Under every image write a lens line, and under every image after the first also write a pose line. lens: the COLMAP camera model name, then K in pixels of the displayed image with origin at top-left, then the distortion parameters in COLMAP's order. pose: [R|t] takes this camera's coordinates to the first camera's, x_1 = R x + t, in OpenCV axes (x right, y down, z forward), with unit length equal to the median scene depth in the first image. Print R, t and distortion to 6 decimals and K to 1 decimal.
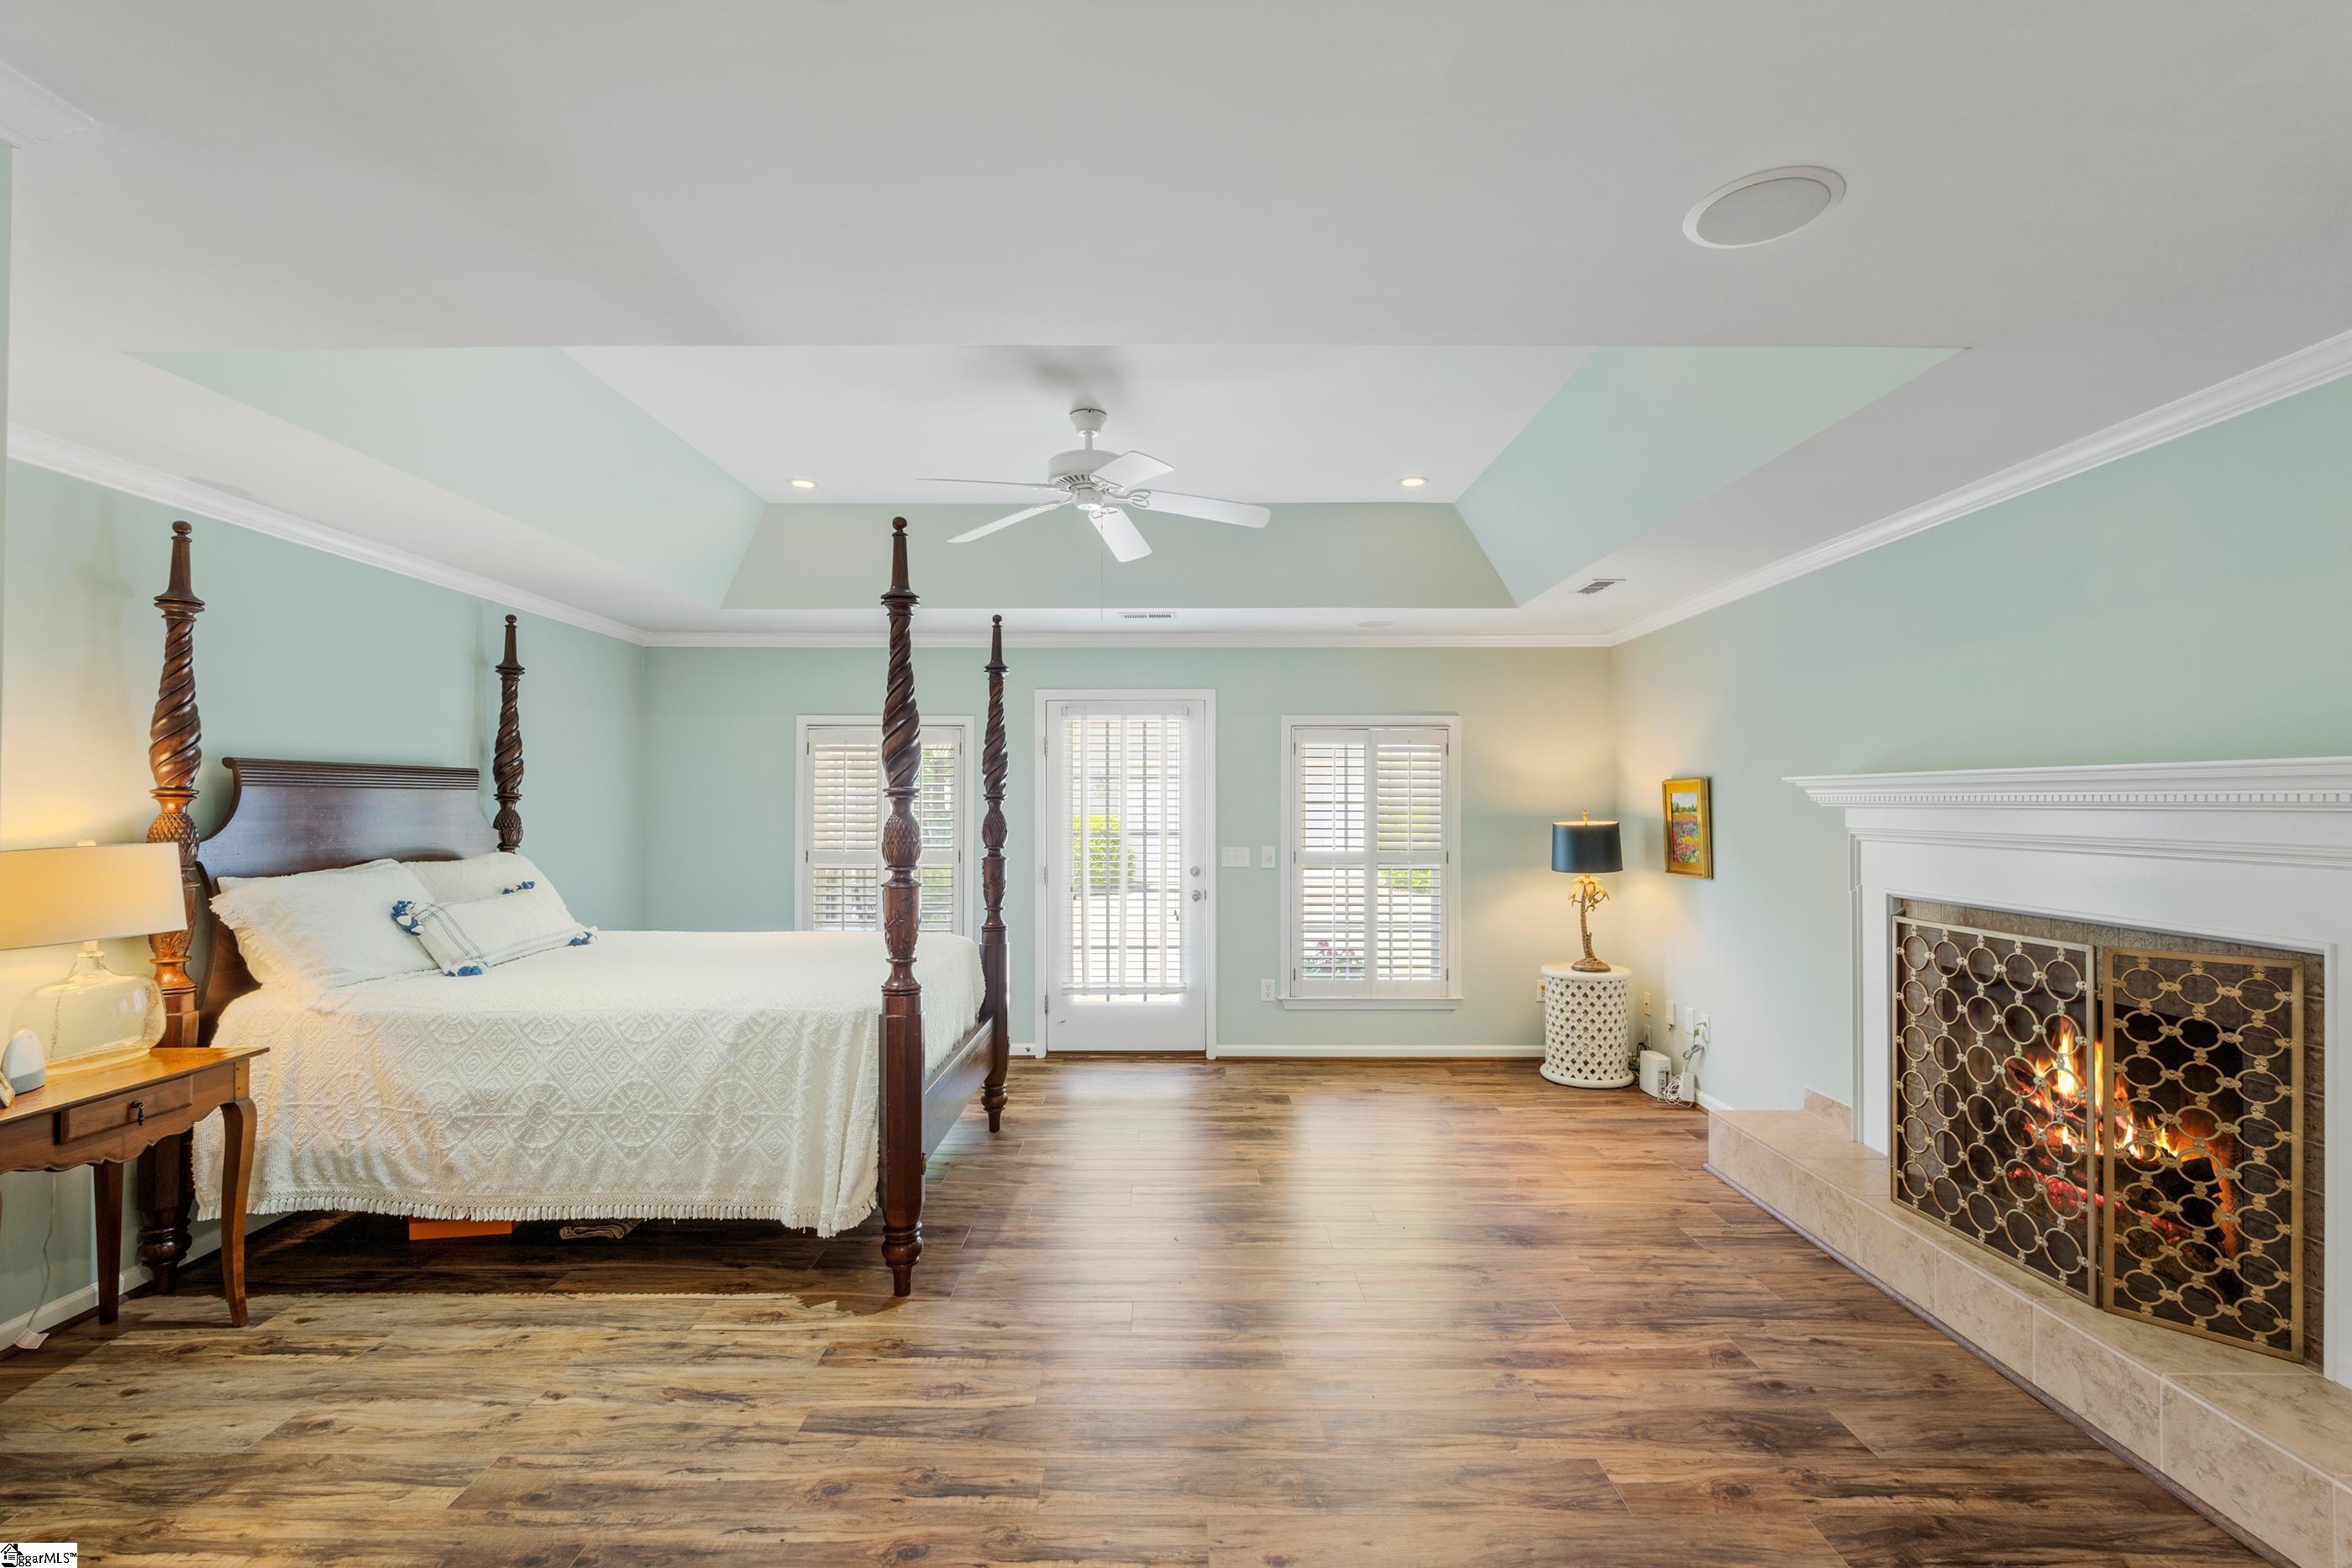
lens RADIAL K [[1027.8, 0, 1166.0], [0, 1027.8, 799.8], [0, 0, 1]] dist [-0.010958, 0.000768]
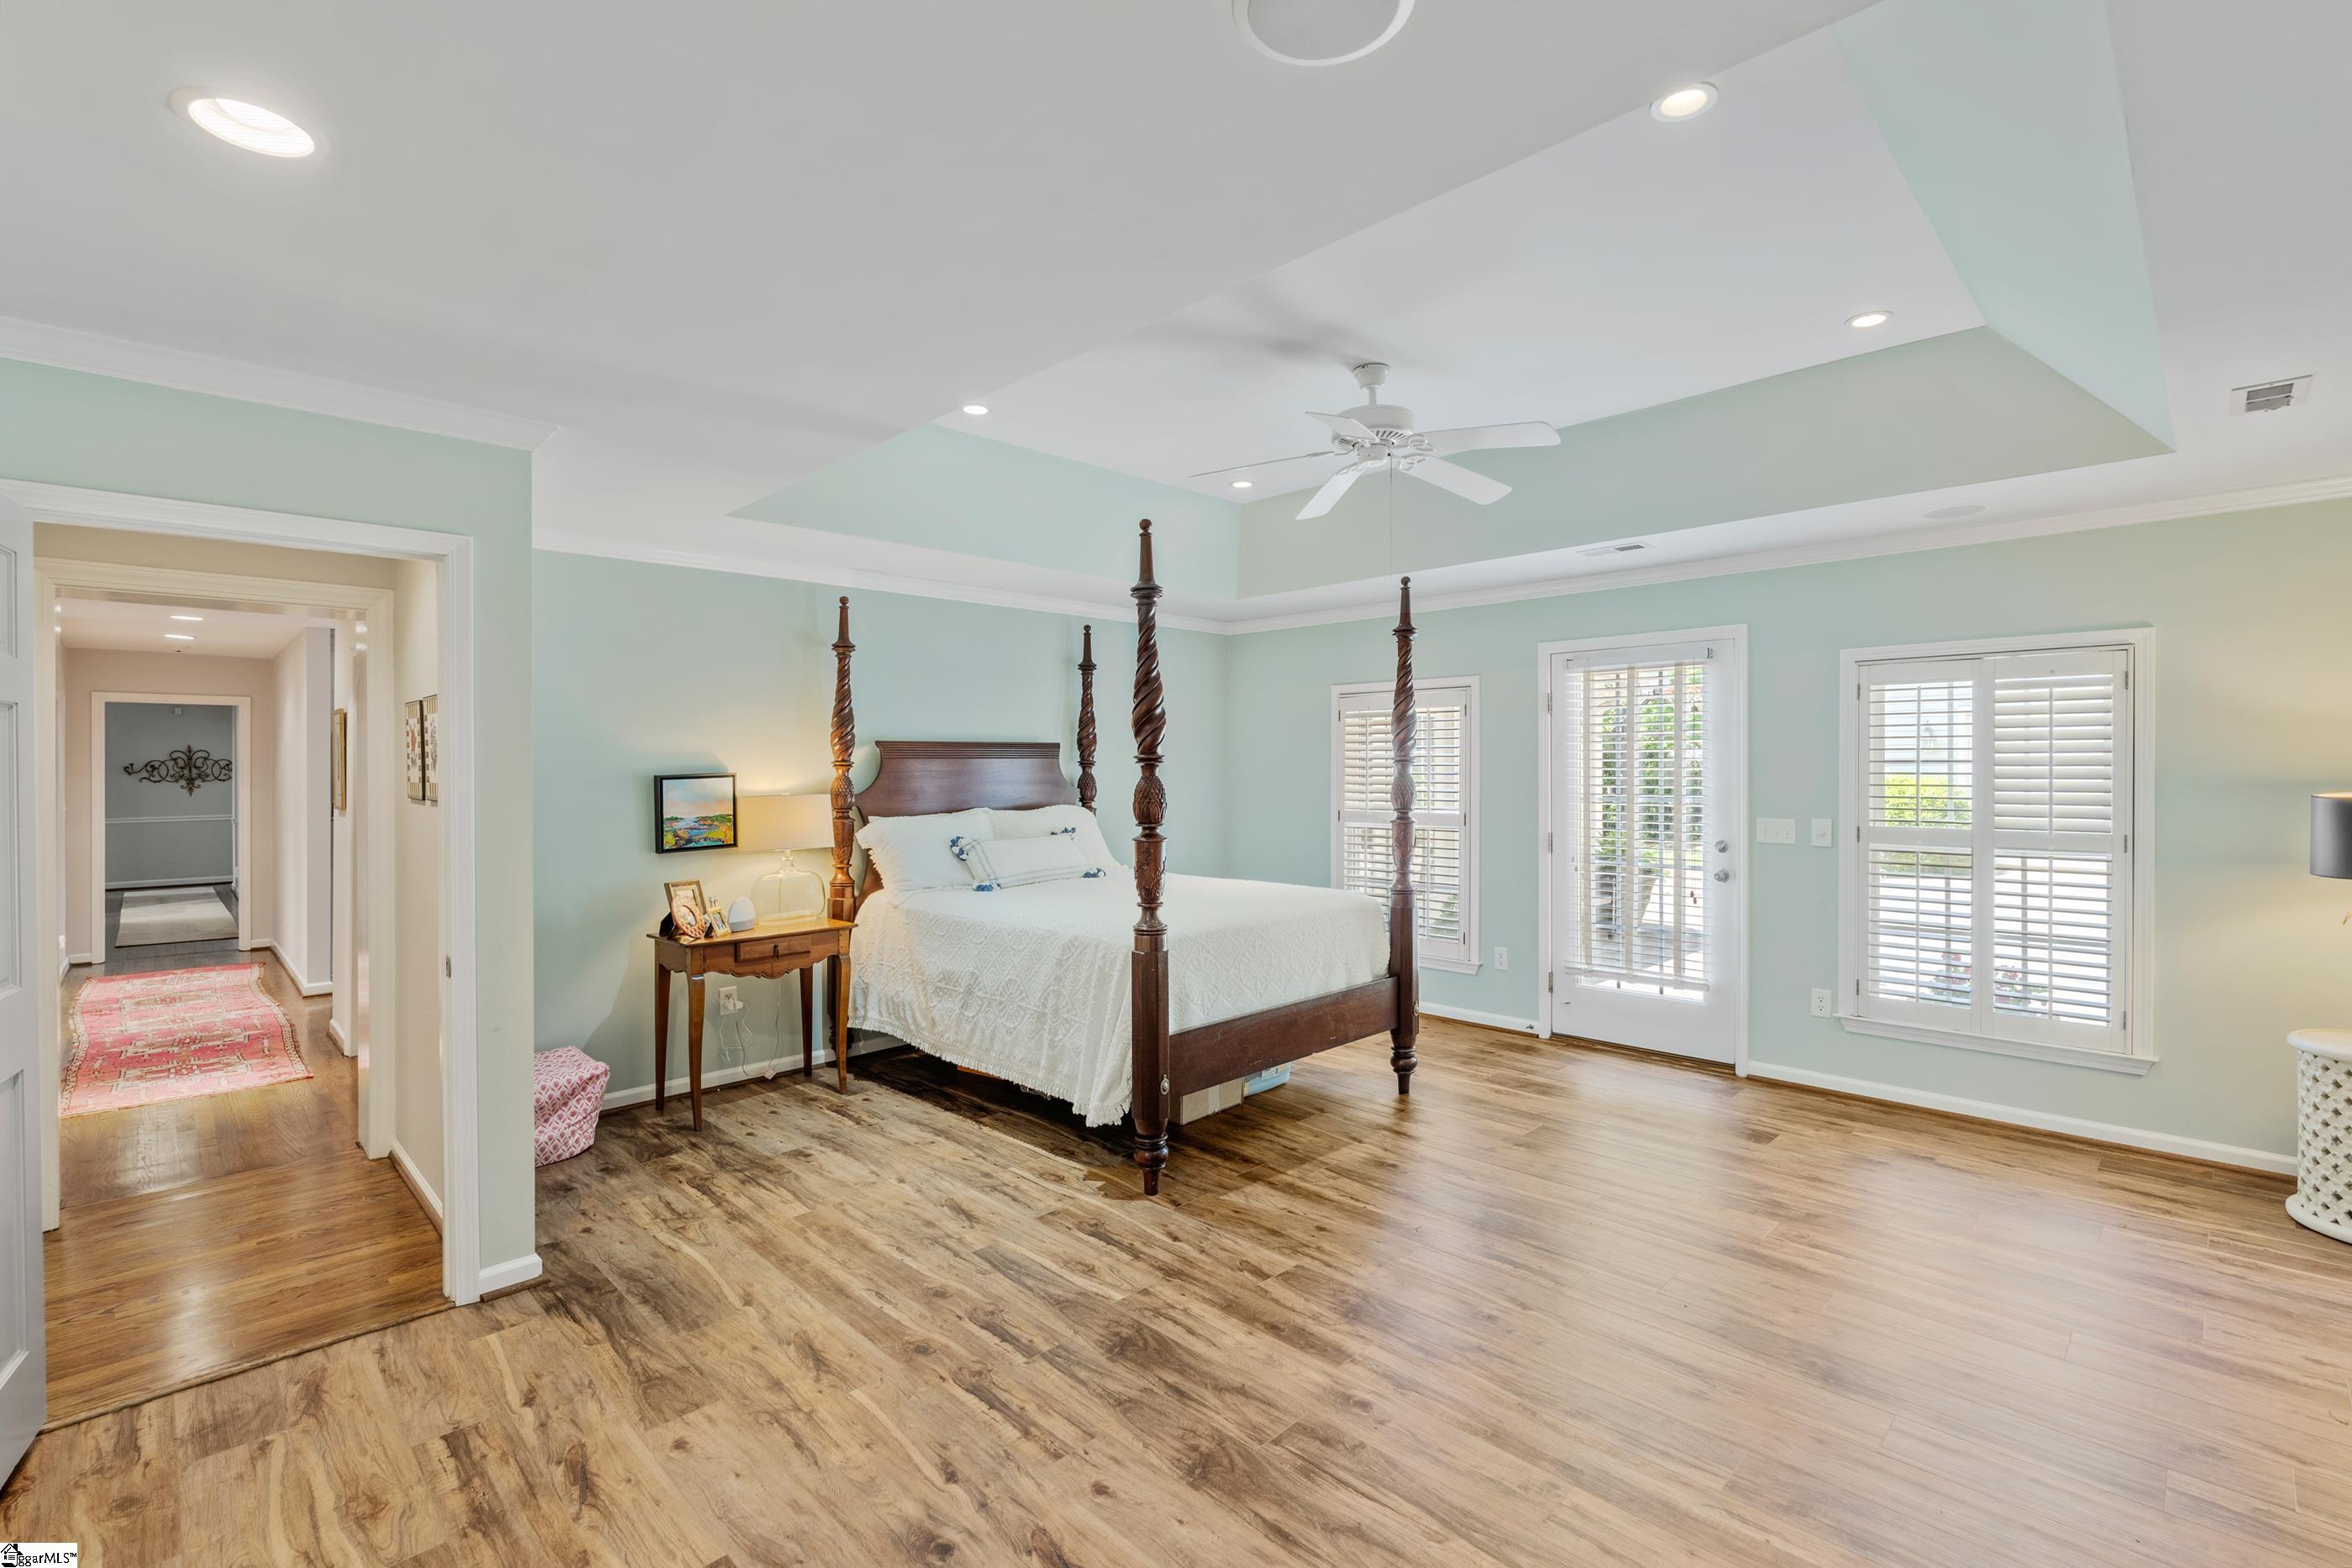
lens RADIAL K [[1027.8, 0, 1159.1], [0, 1027.8, 773.6], [0, 0, 1]] dist [-0.010958, 0.000768]
pose [[0.714380, 0.000685, -0.699757, 0.535749], [0.008321, 0.999921, 0.009473, -0.001094], [0.699708, -0.012590, 0.714318, 0.180171]]
